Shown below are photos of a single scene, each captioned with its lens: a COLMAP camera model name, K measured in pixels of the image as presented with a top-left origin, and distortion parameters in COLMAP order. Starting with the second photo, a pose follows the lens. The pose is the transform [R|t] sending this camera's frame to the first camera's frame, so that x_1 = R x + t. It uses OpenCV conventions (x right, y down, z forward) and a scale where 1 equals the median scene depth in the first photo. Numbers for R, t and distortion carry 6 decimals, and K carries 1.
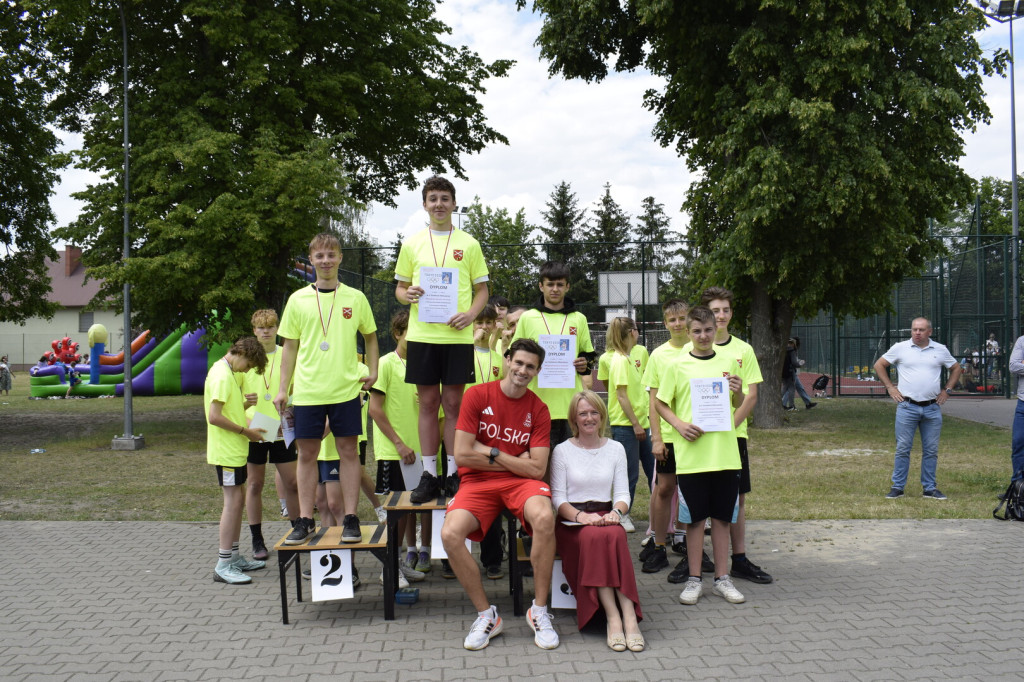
lens RADIAL K [[878.8, 0, 502.7], [0, 878.8, 372.6], [0, 0, 1]] dist [-0.000402, -0.044073]
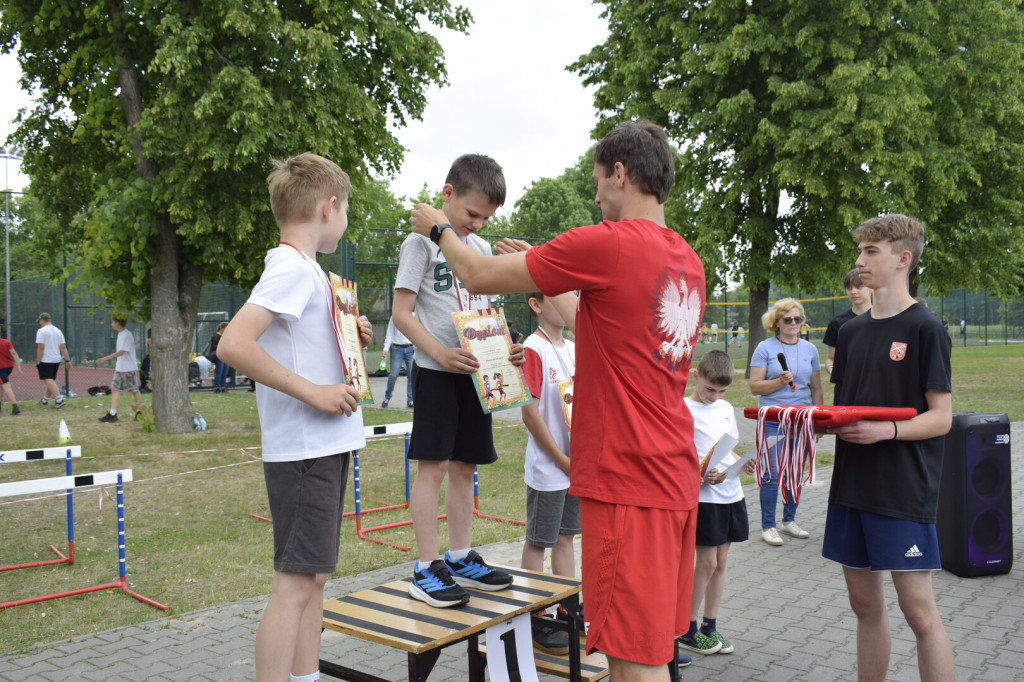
lens RADIAL K [[1008.5, 0, 510.3], [0, 1008.5, 343.2], [0, 0, 1]] dist [-0.028661, 0.000000]
pose [[0.681509, -0.015903, 0.731637, -0.133165], [0.035261, 0.999316, -0.011123, 0.002322], [-0.730960, 0.033378, 0.681604, 0.161137]]
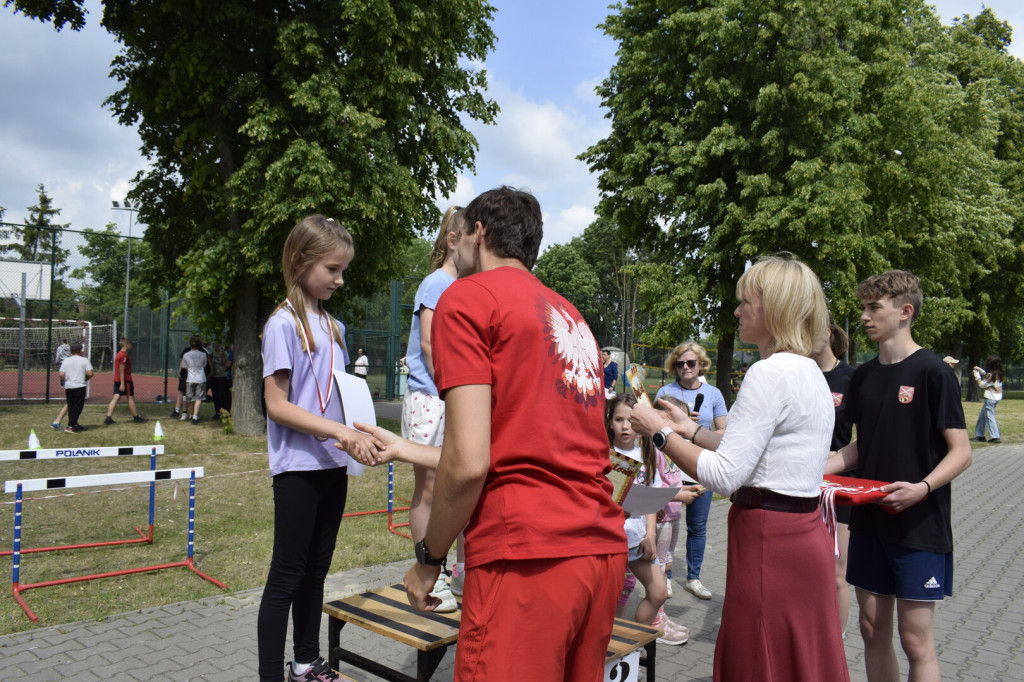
lens RADIAL K [[805.4, 0, 509.4], [0, 805.4, 341.9], [0, 0, 1]] dist [-0.022451, 0.011095]
pose [[0.694231, 0.041624, 0.718548, -0.124229], [-0.007243, 0.998680, -0.050854, 0.001463], [-0.719716, 0.030100, 0.693616, 0.168678]]
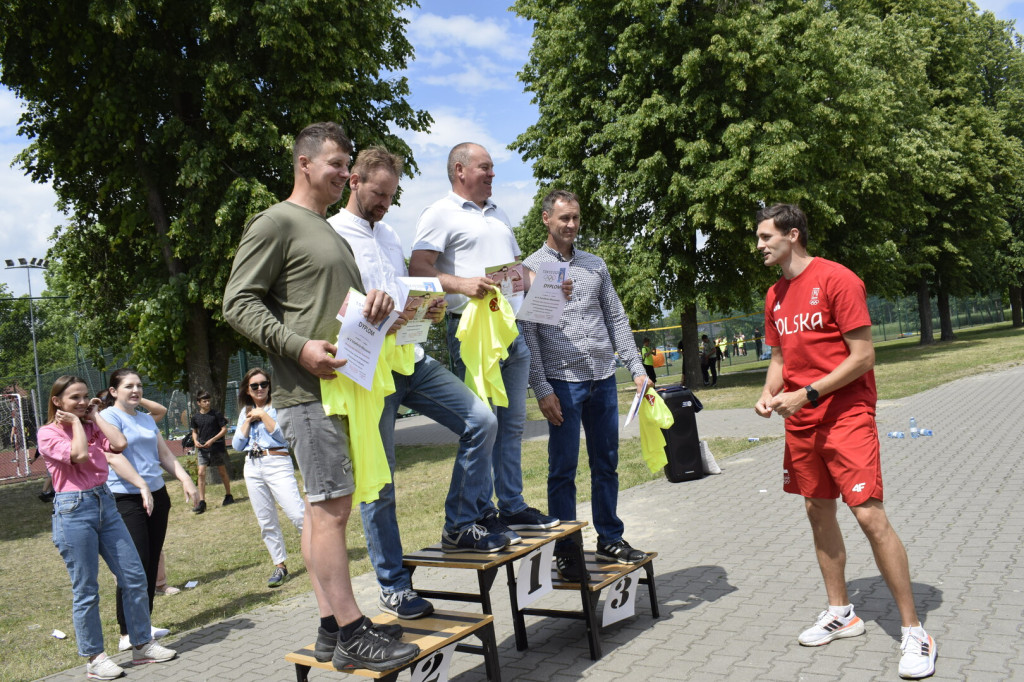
lens RADIAL K [[878.8, 0, 511.2], [0, 878.8, 336.5], [0, 0, 1]] dist [-0.000402, -0.044073]
pose [[0.650345, -0.048991, 0.758057, -0.174394], [0.142567, 0.988058, -0.058454, 0.005734], [-0.746141, 0.146090, 0.649563, 0.134814]]
